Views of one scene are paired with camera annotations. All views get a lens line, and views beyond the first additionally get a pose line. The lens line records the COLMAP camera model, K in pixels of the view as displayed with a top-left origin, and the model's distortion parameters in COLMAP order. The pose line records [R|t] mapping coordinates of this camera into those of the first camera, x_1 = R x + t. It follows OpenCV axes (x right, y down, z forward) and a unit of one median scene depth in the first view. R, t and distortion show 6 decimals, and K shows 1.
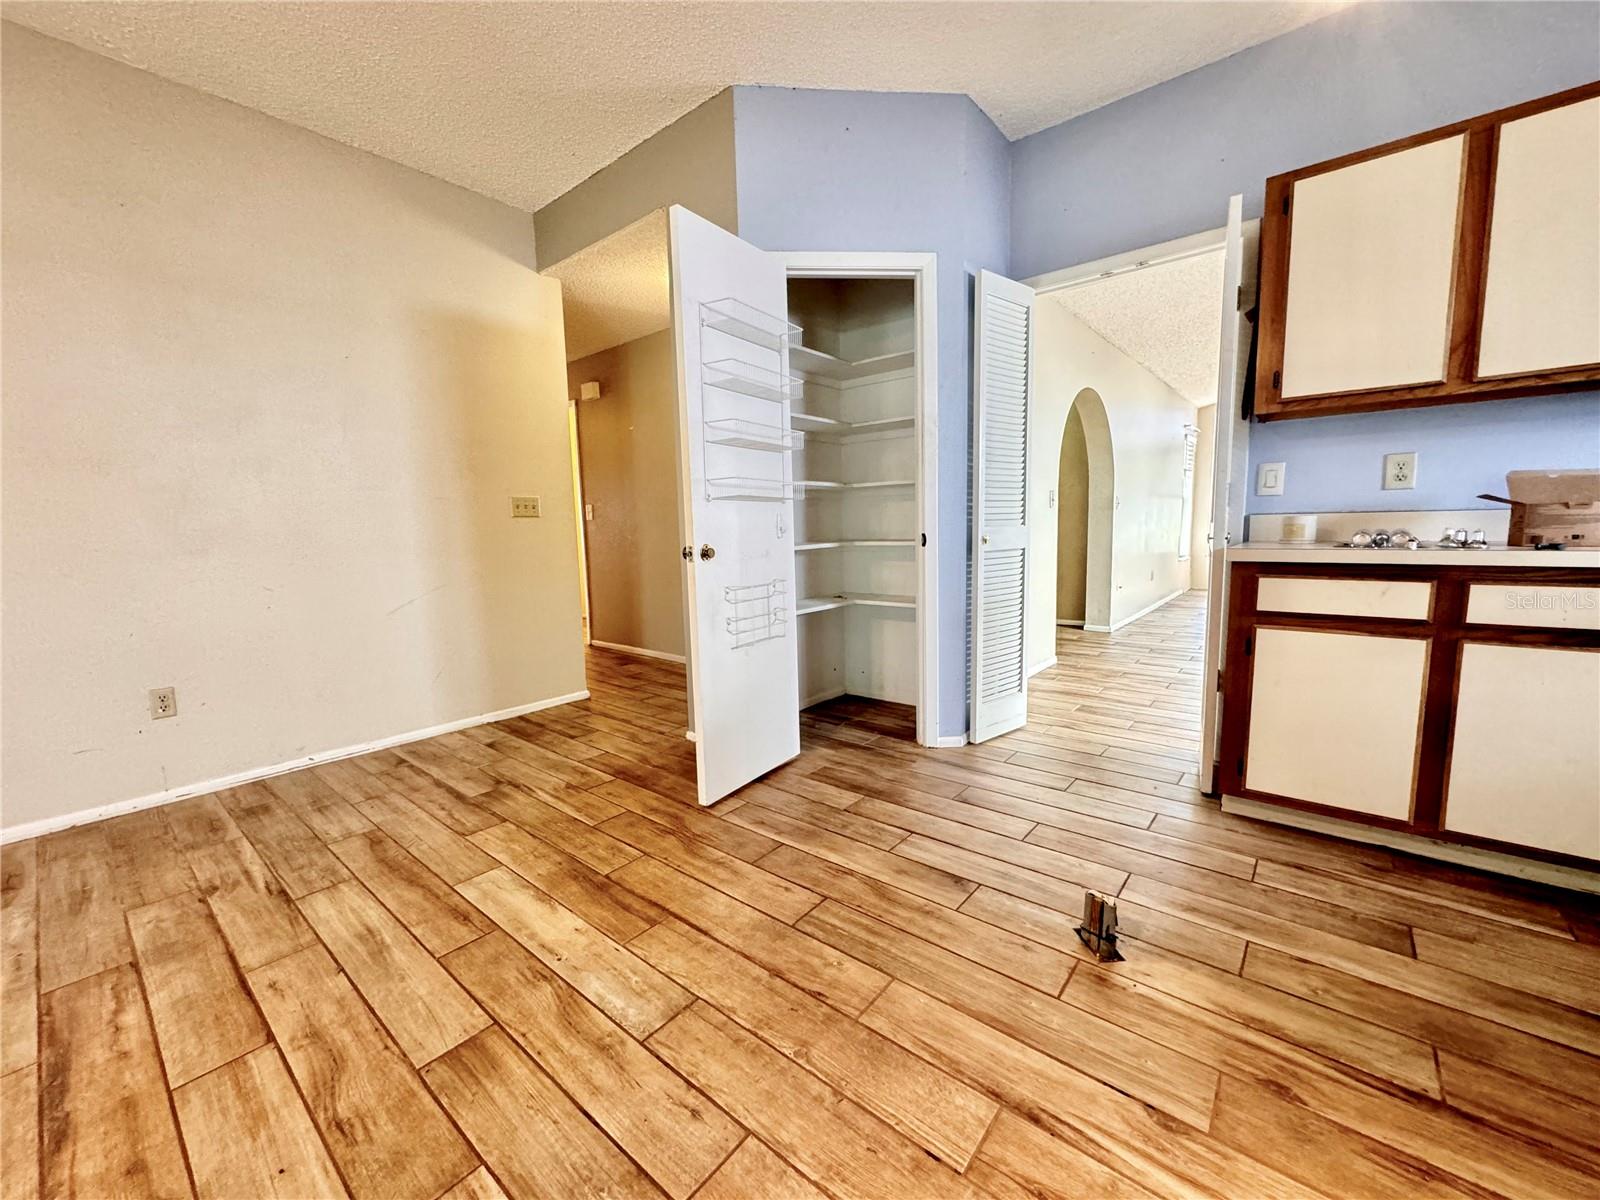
lens RADIAL K [[639.1, 0, 799.0], [0, 639.1, 601.7], [0, 0, 1]] dist [-0.001372, 0.000091]
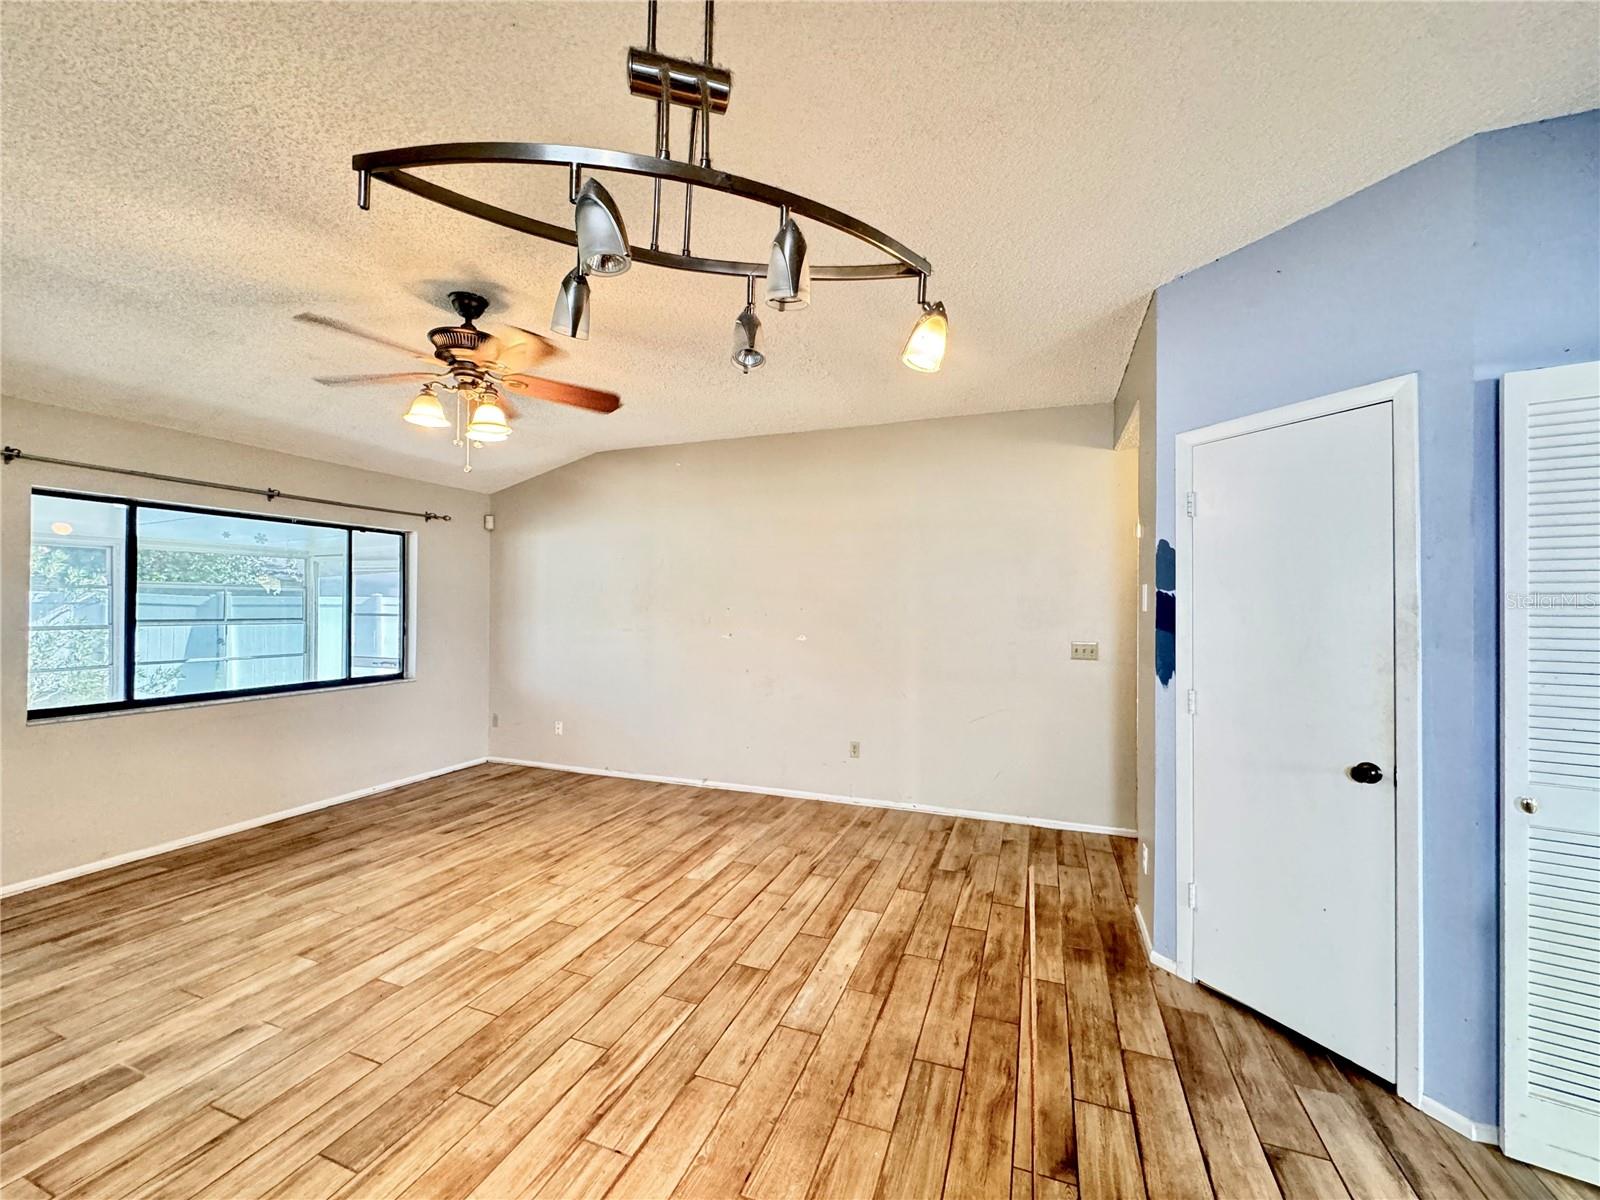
lens RADIAL K [[639.1, 0, 799.0], [0, 639.1, 601.7], [0, 0, 1]] dist [-0.001372, 0.000091]
pose [[0.325938, 0.022948, -0.945113, 0.948980], [-0.127547, 0.991633, -0.019909, -0.283709], [0.936748, 0.127035, 0.326138, 0.243114]]
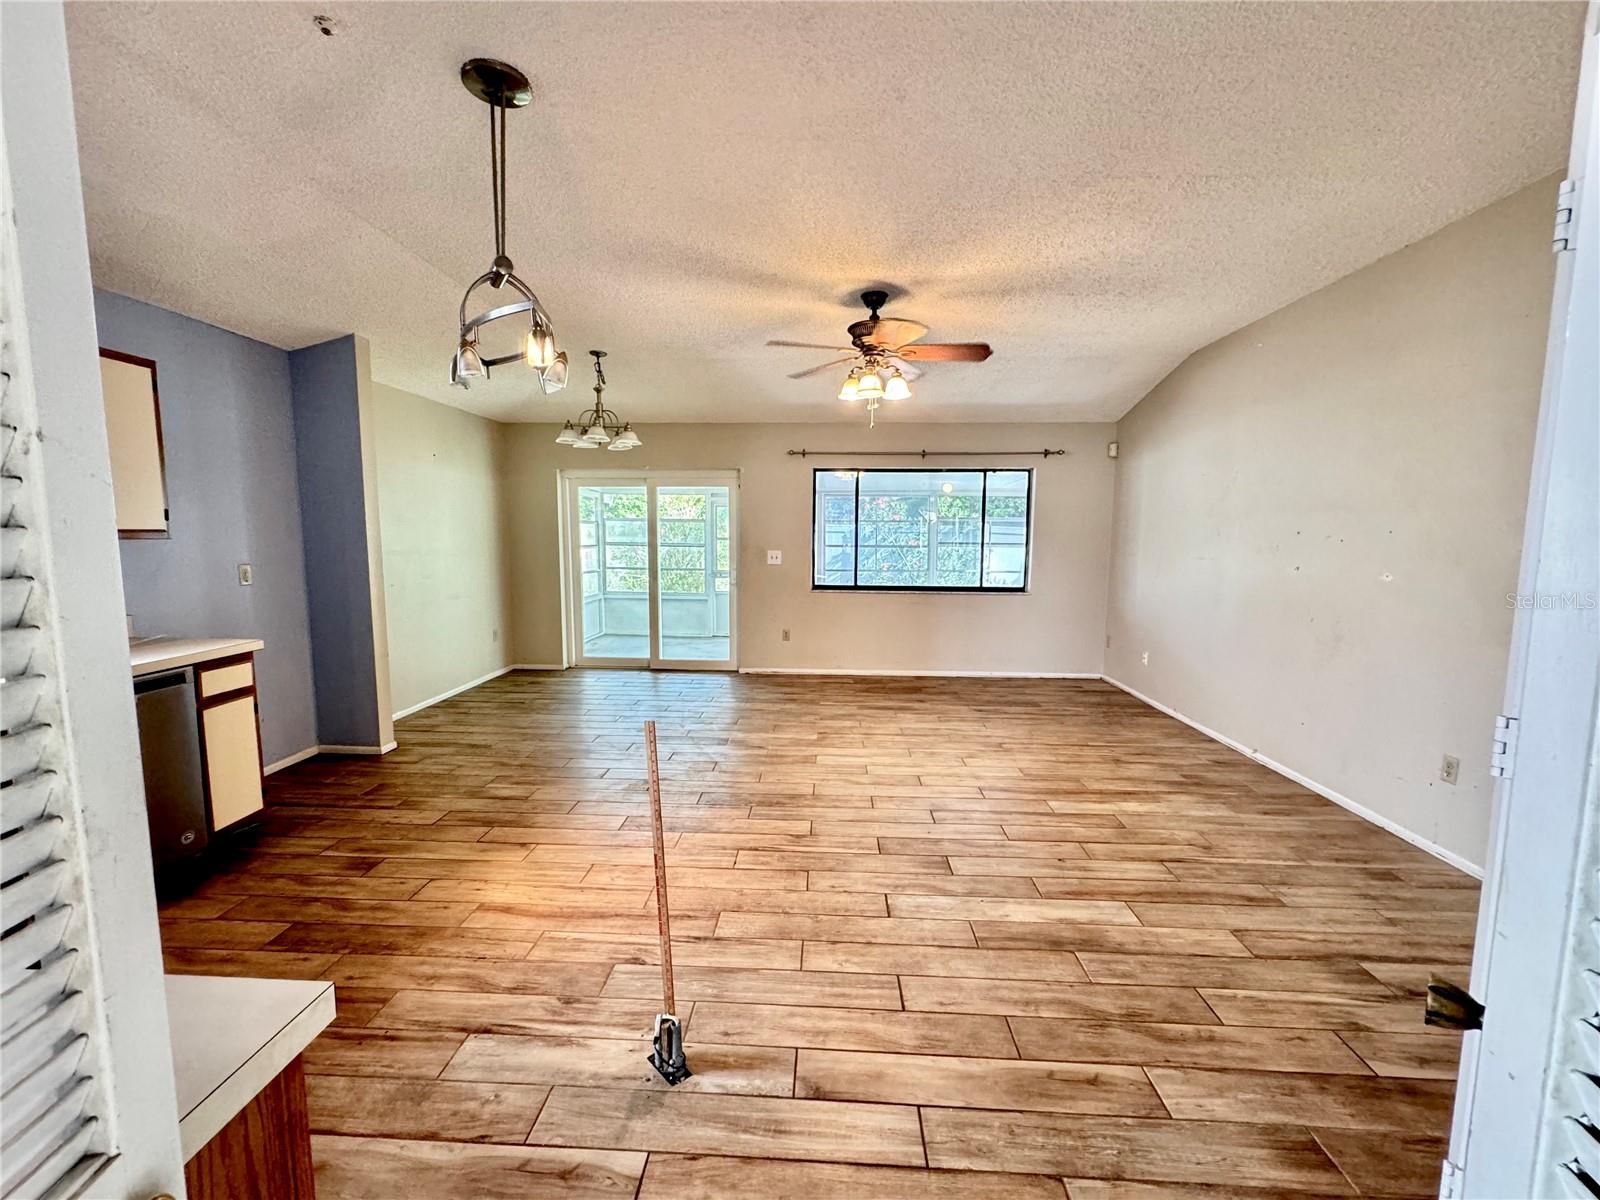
lens RADIAL K [[639.1, 0, 799.0], [0, 639.1, 601.7], [0, 0, 1]] dist [-0.001372, 0.000091]
pose [[-0.800738, 0.085654, -0.592859, 0.722684], [-0.056867, 0.974384, 0.217582, -0.403920], [0.596309, 0.207940, -0.775356, 1.505298]]
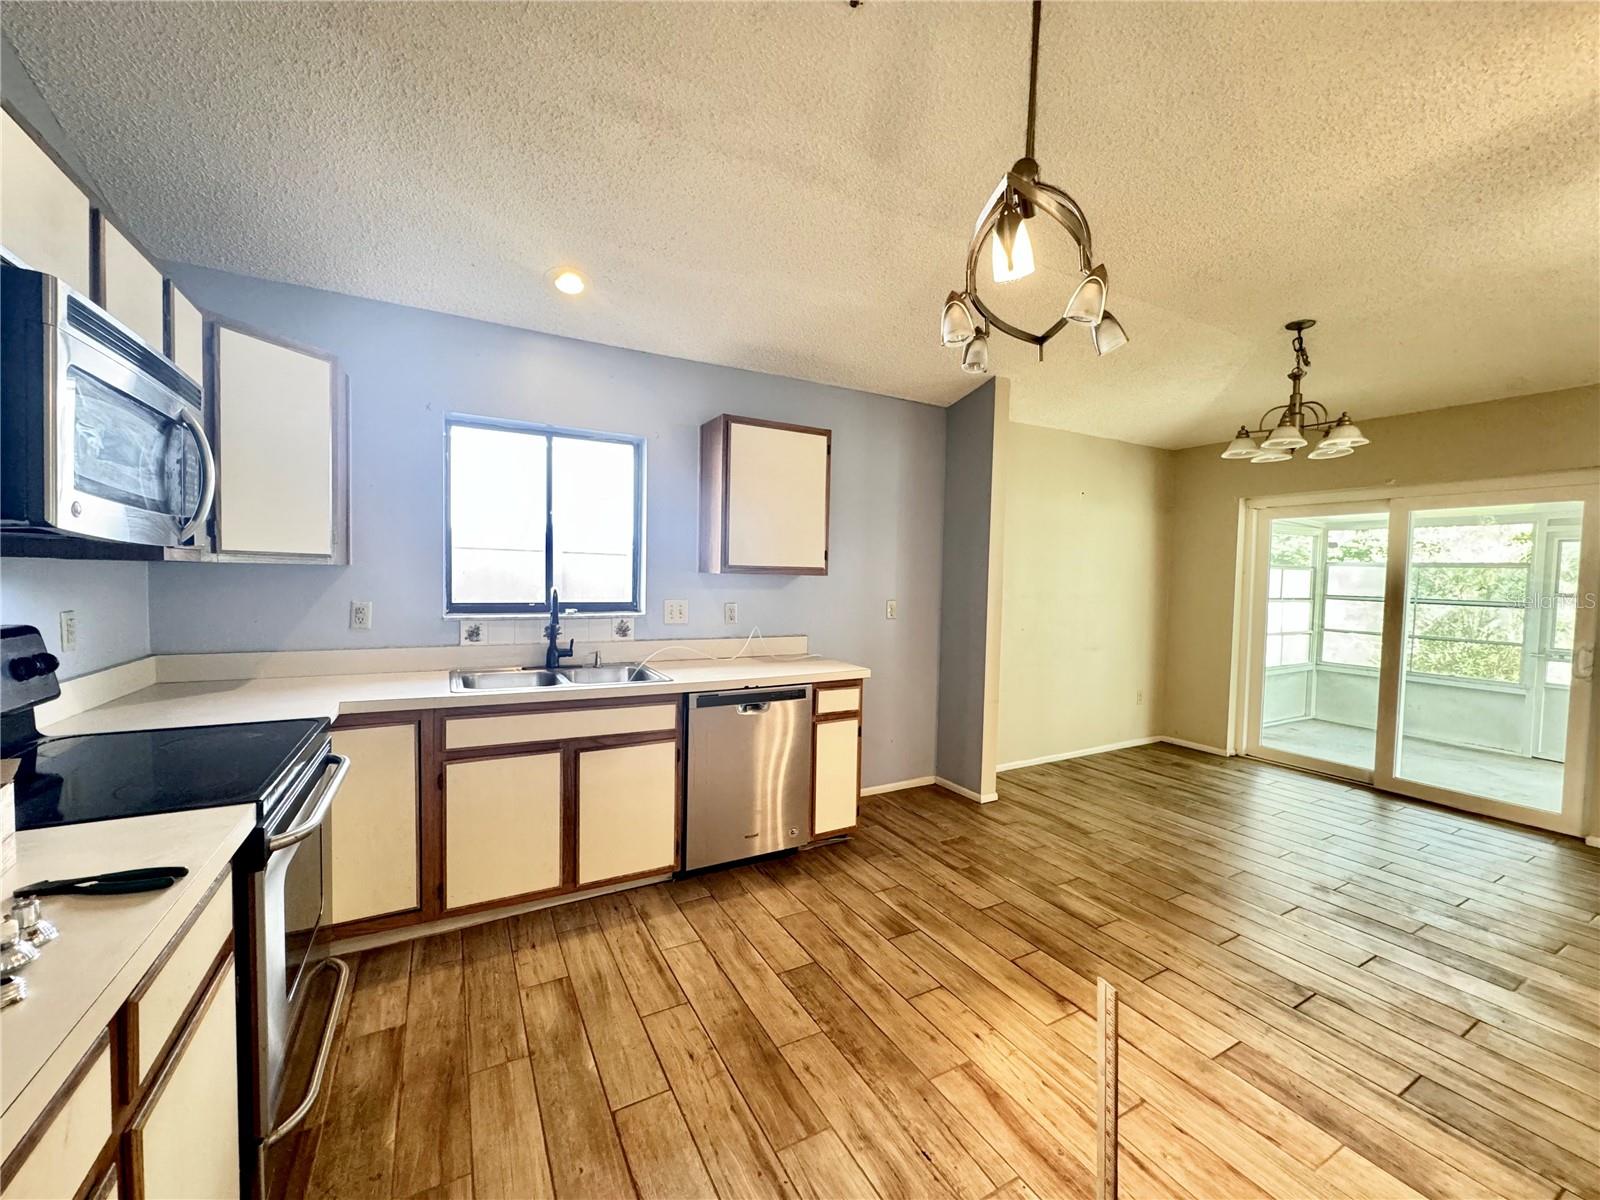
lens RADIAL K [[636.4, 0, 798.8], [0, 636.4, 602.6], [0, 0, 1]] dist [-0.000733, 0.000381]
pose [[-0.930913, -0.008441, 0.365143, 0.415604], [0.048763, 0.987910, 0.147157, -0.328120], [-0.361971, 0.154796, -0.919247, 1.111570]]
